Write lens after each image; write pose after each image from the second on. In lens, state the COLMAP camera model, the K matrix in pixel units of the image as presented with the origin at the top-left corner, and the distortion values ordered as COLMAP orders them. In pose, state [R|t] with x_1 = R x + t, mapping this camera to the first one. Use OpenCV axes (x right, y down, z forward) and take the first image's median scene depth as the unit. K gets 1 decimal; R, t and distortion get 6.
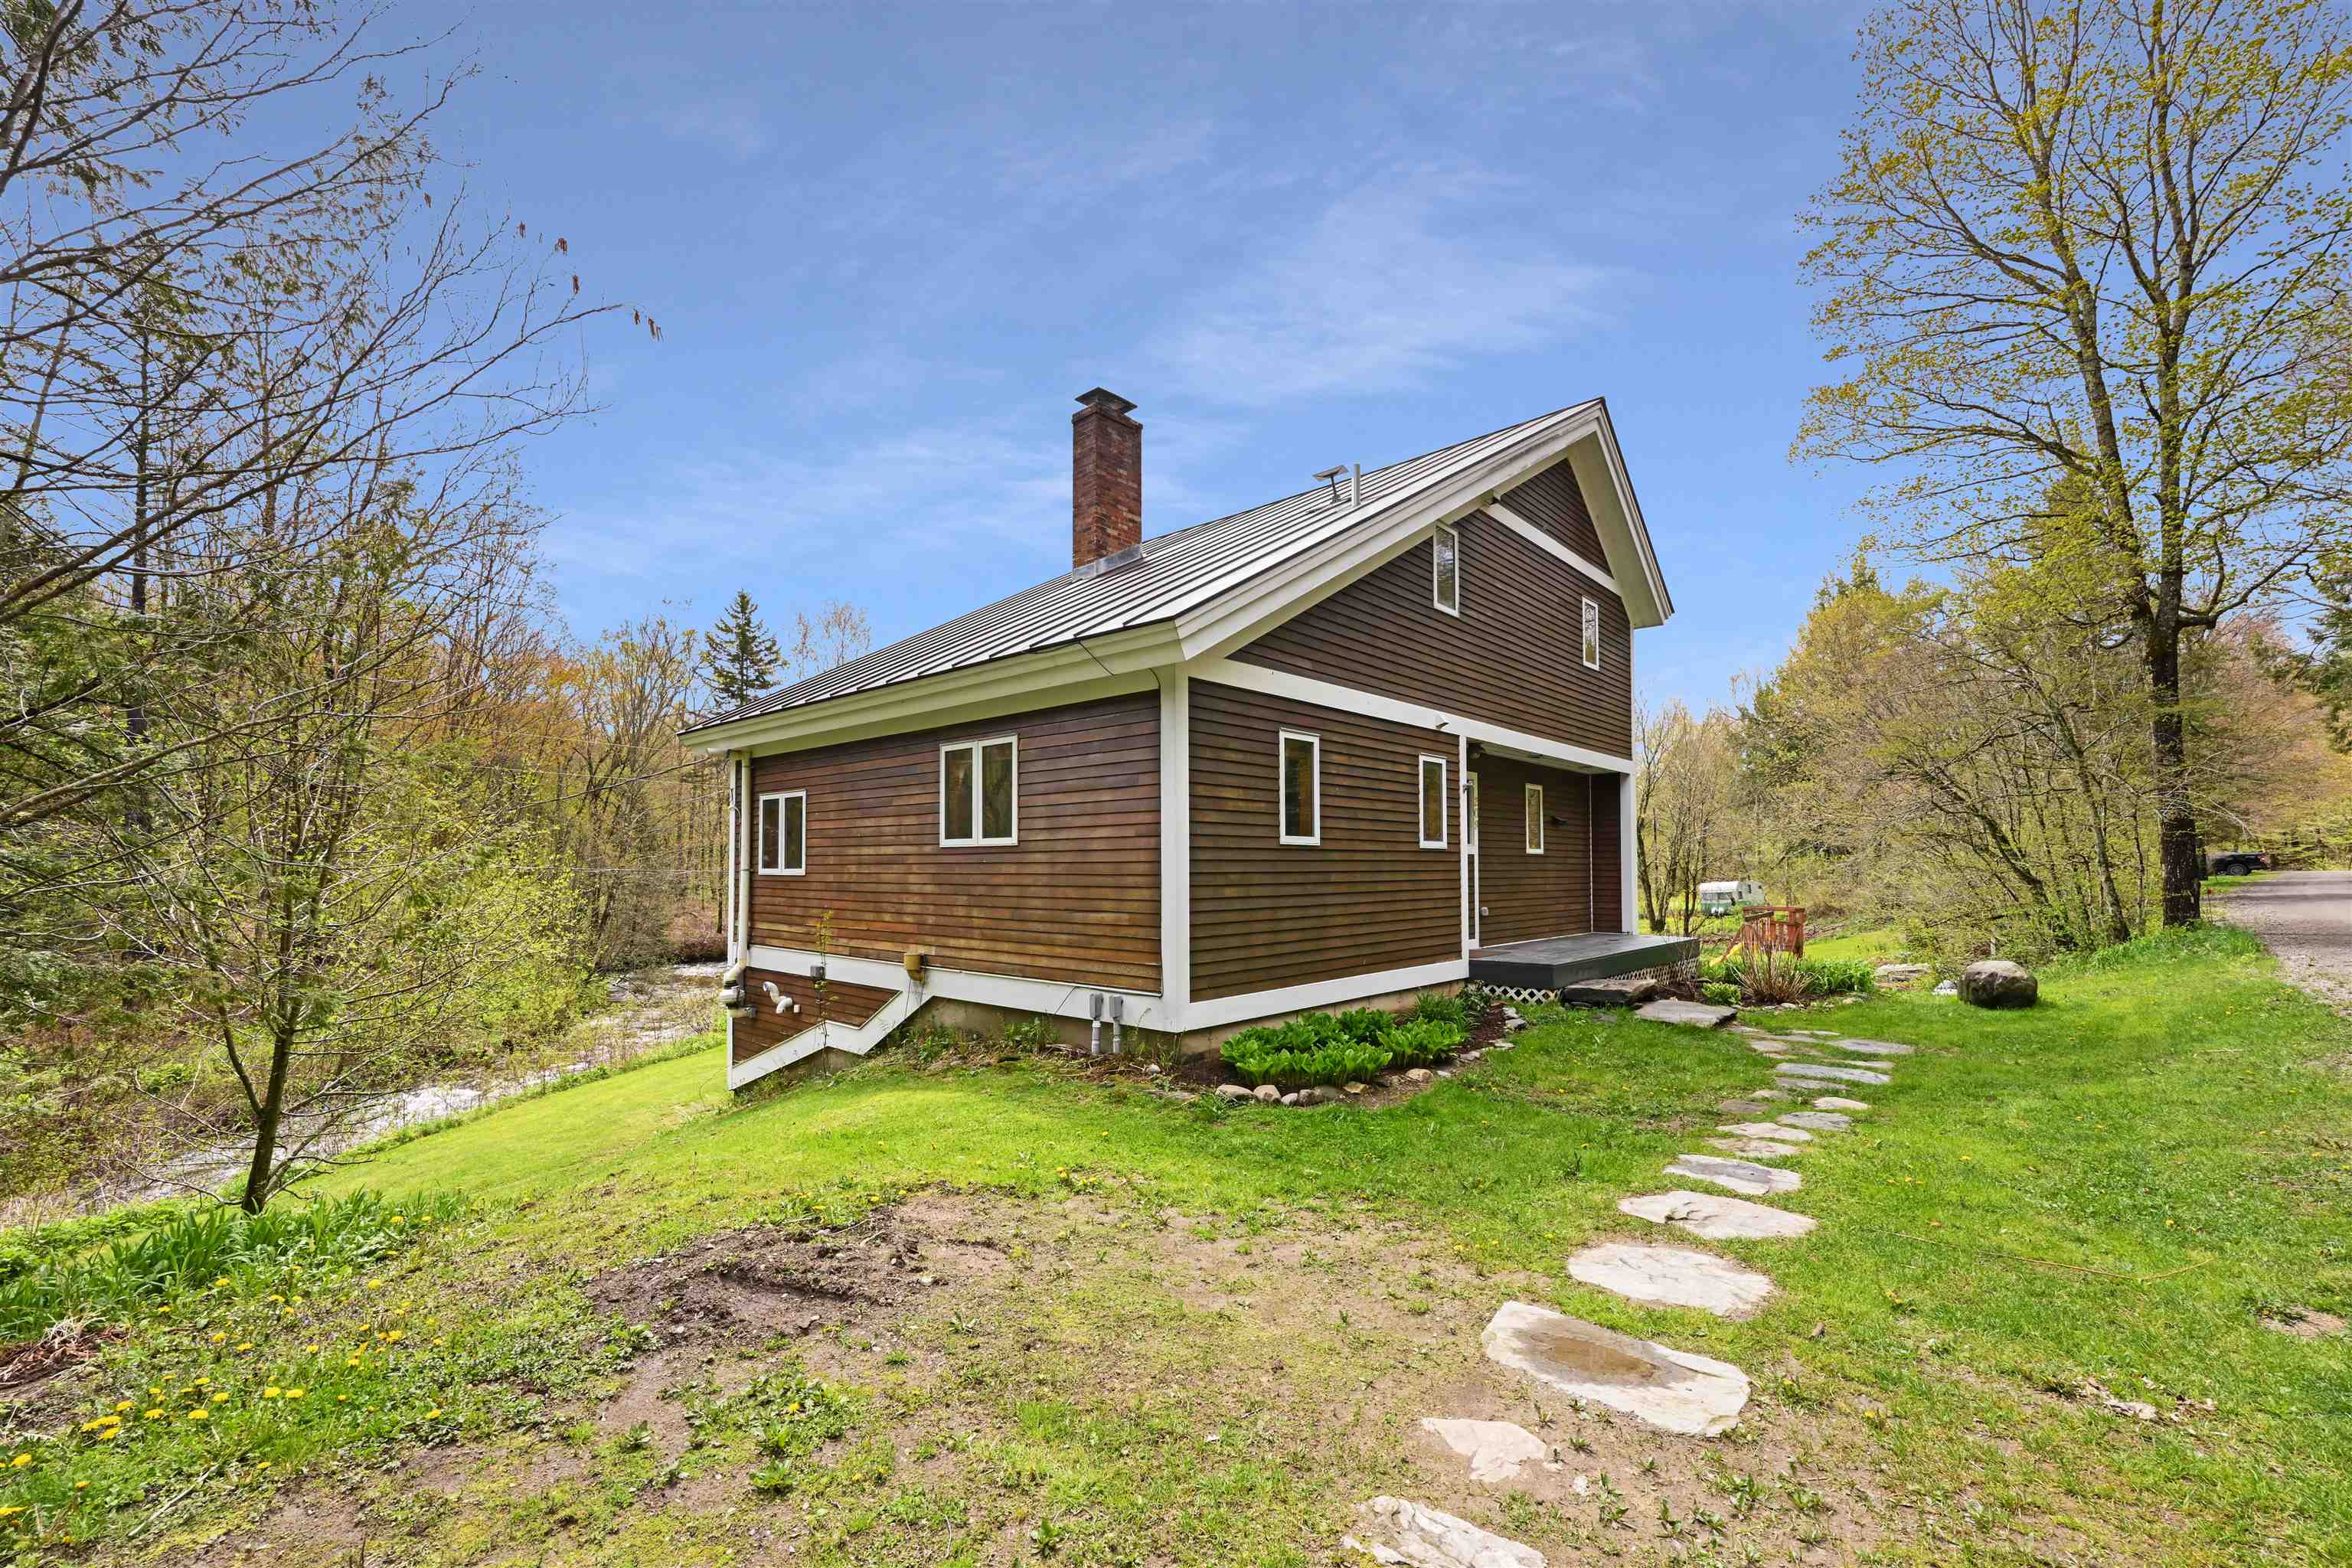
lens RADIAL K [[984.6, 0, 1180.7], [0, 984.6, 838.5], [0, 0, 1]] dist [0.000481, -0.000095]
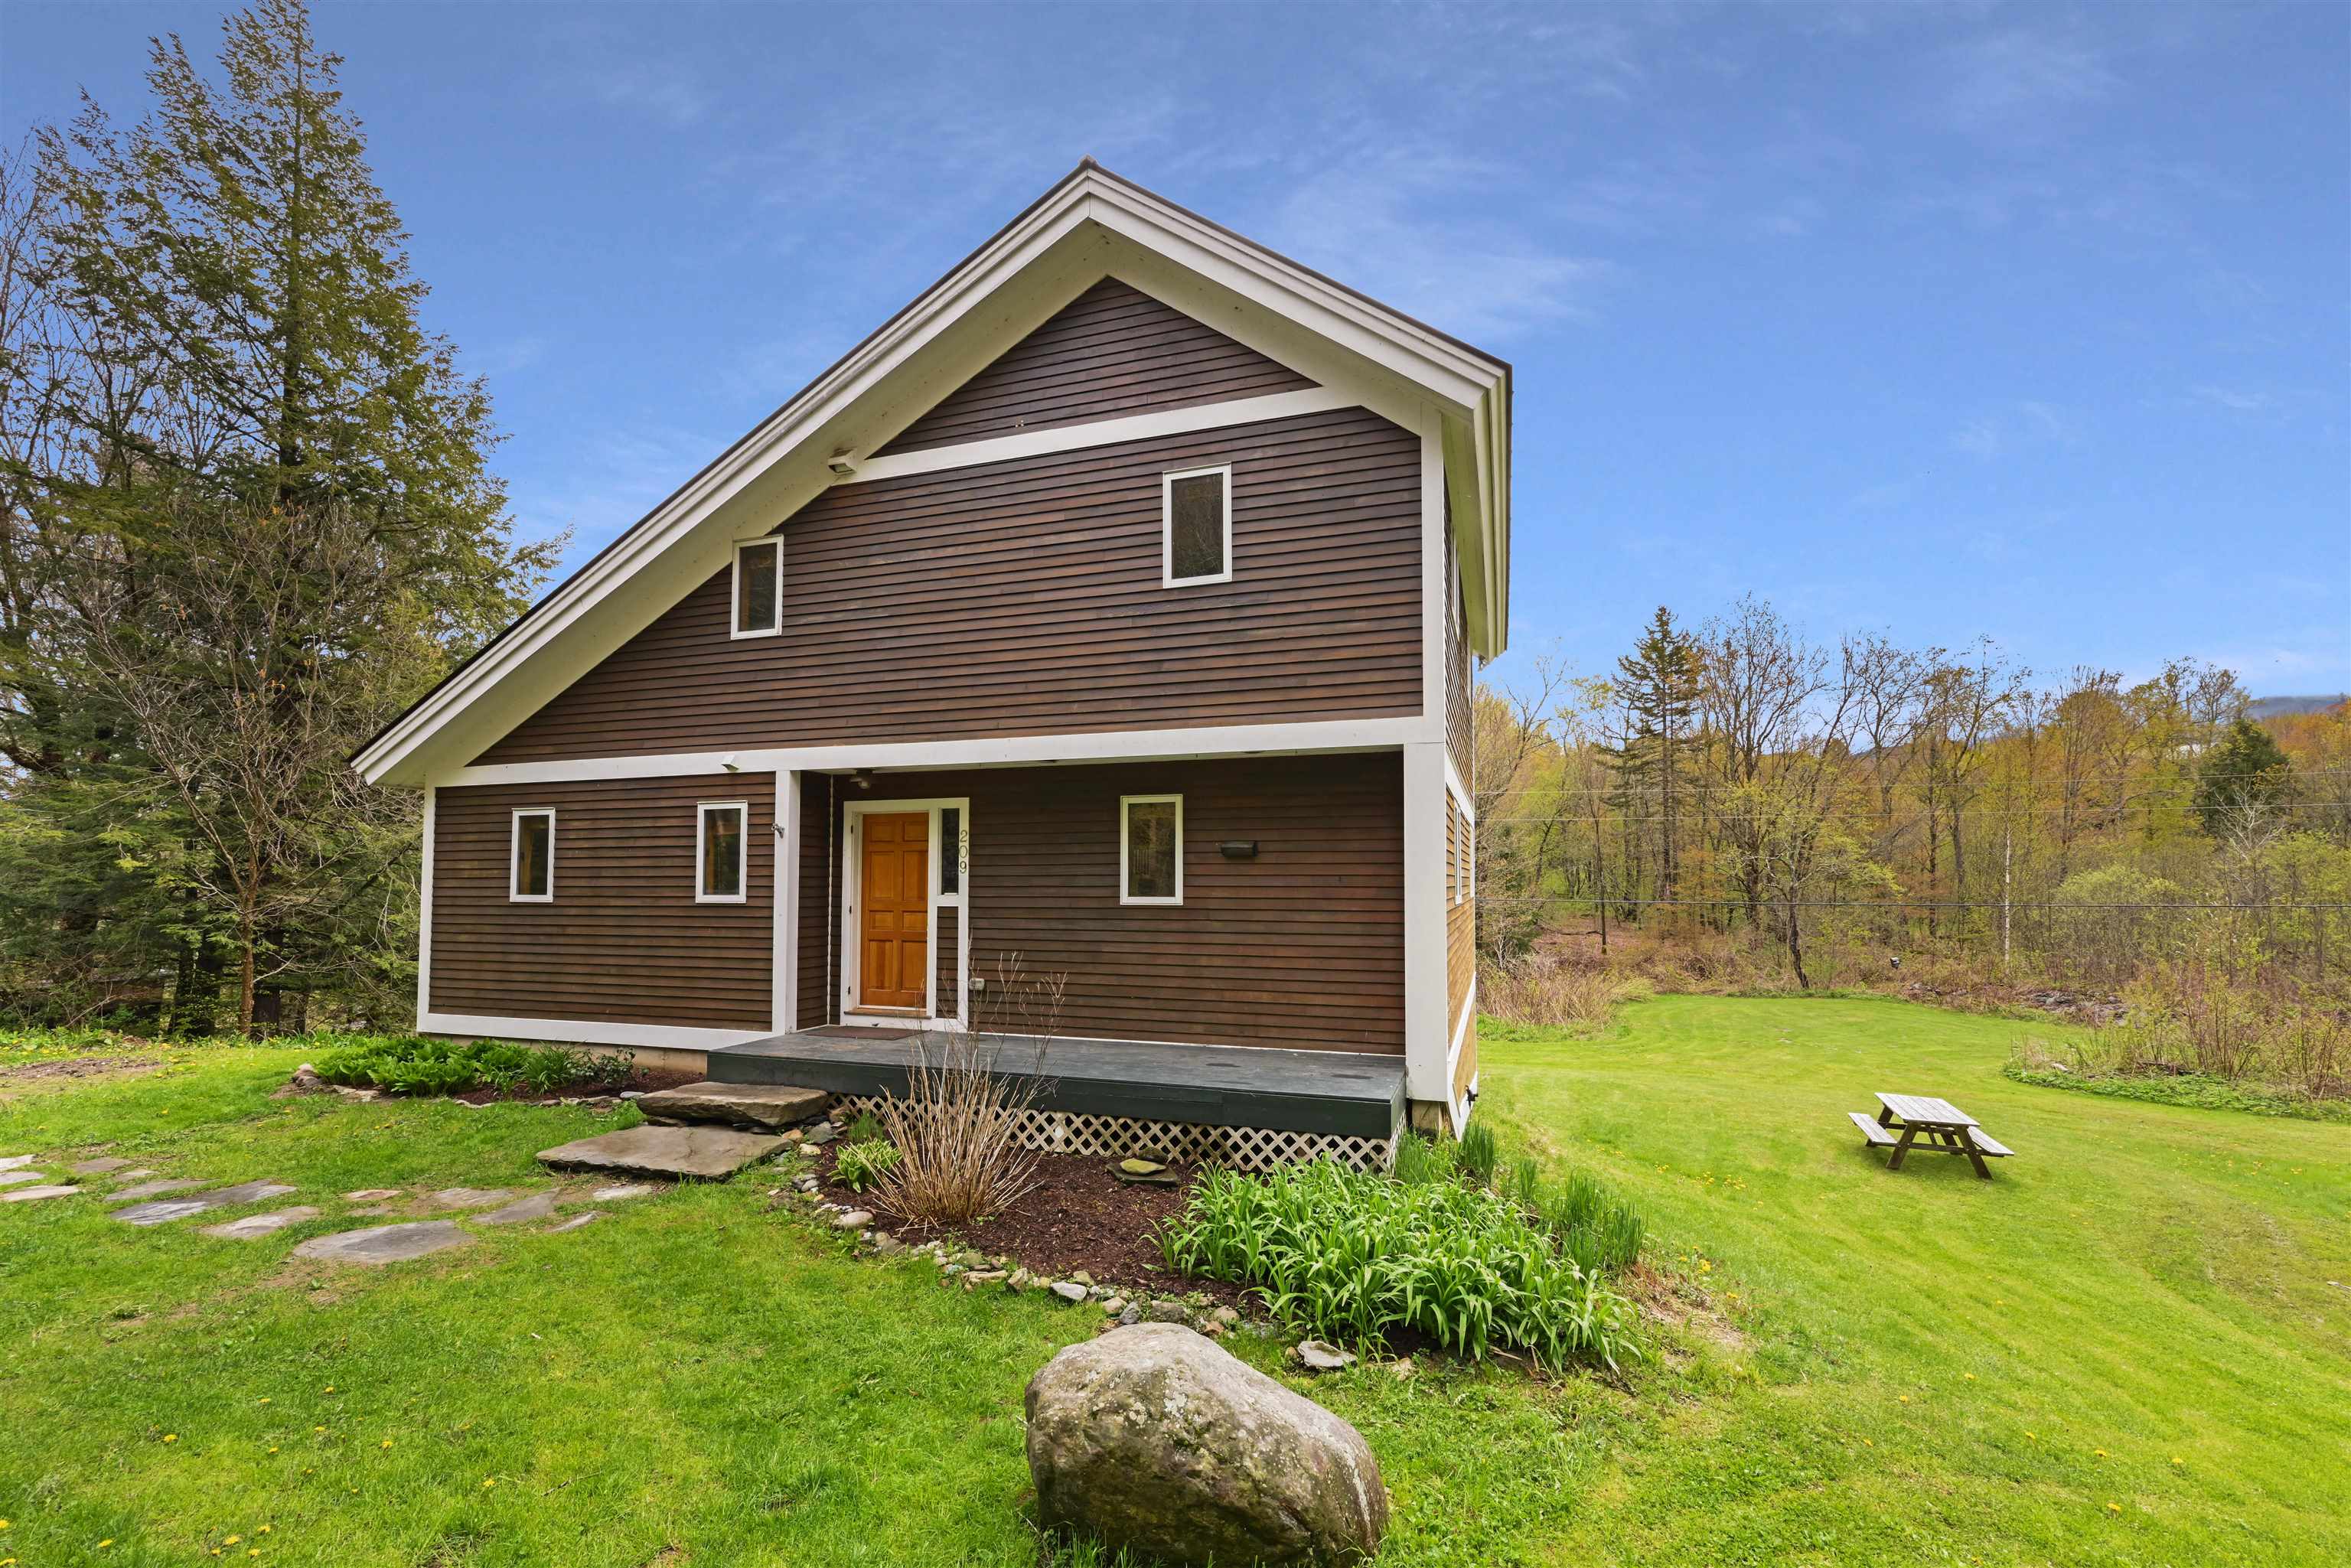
lens RADIAL K [[946.9, 0, 1175.0], [0, 946.9, 837.8], [0, 0, 1]] dist [0.000127, -0.000116]
pose [[0.421958, -0.042077, -0.905639, 1.438658], [0.026902, 0.999064, -0.033884, -0.011103], [0.906216, -0.010066, 0.422695, 1.169057]]
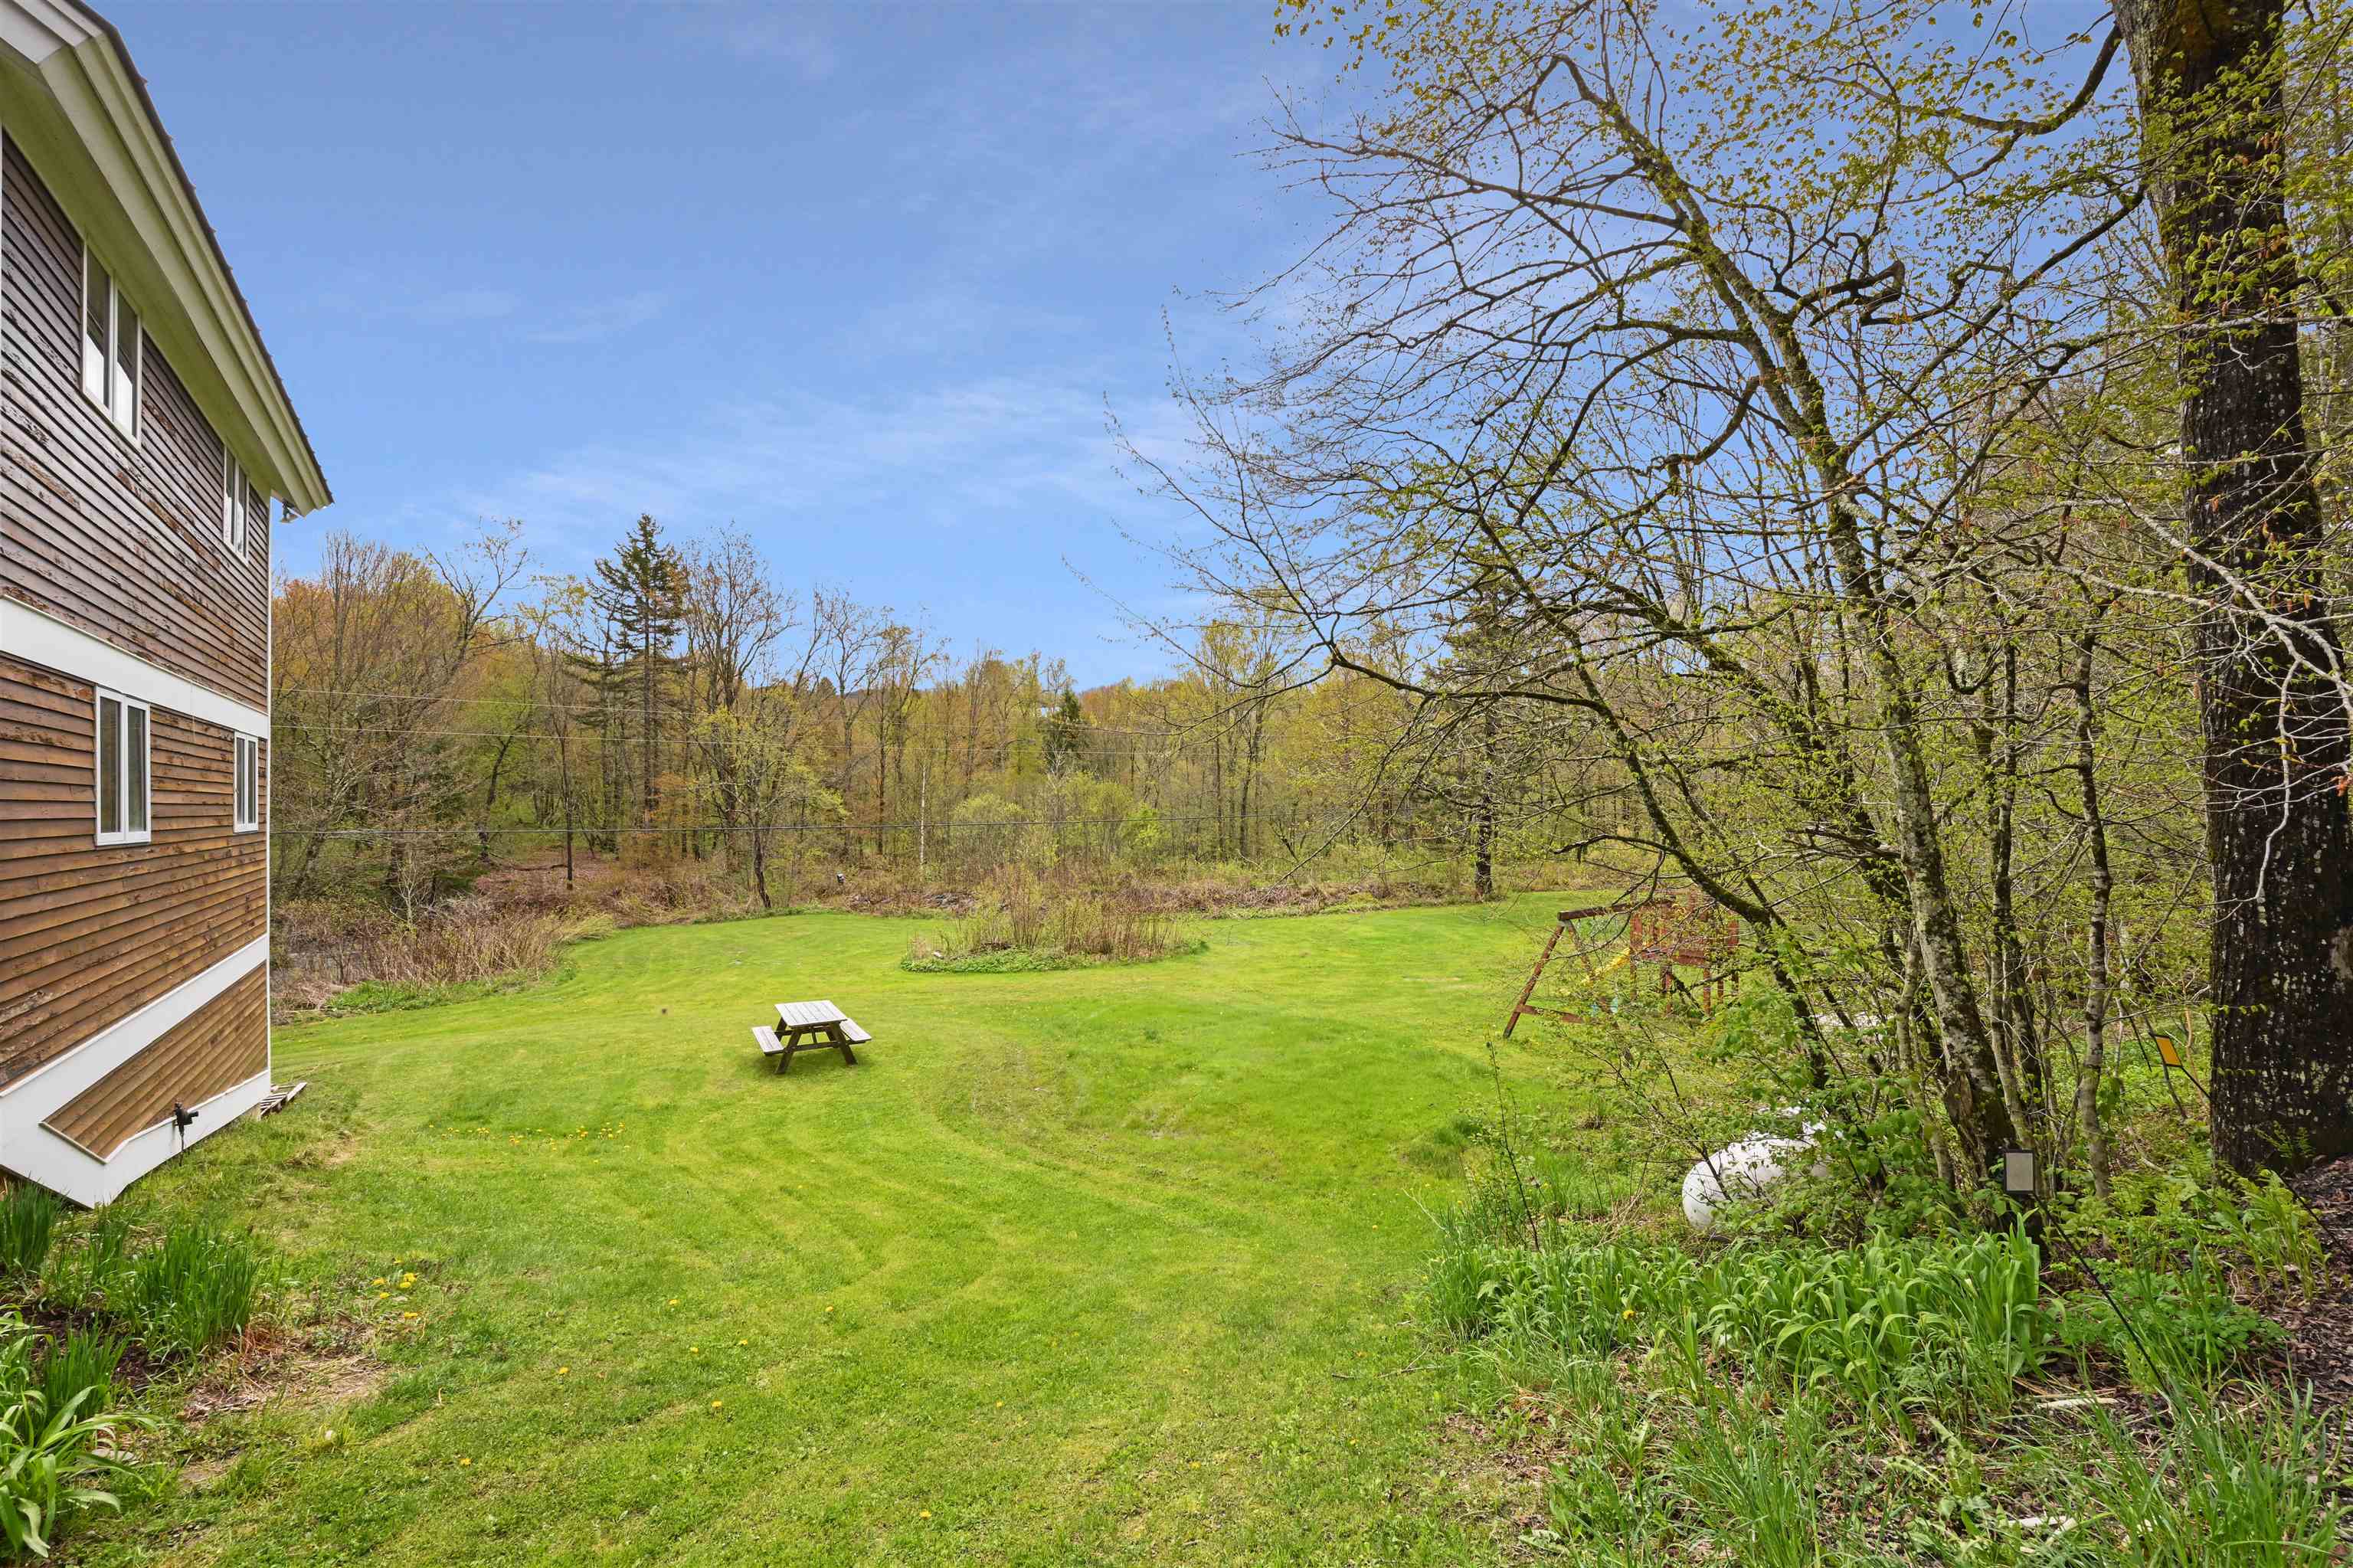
lens RADIAL K [[971.9, 0, 1183.6], [0, 971.9, 785.6], [0, 0, 1]] dist [-0.000117, -0.000283]
pose [[0.982329, -0.010752, -0.186854, 1.457824], [0.012739, 0.999874, 0.009437, -0.009845], [0.186729, -0.011651, 0.982342, 1.204916]]
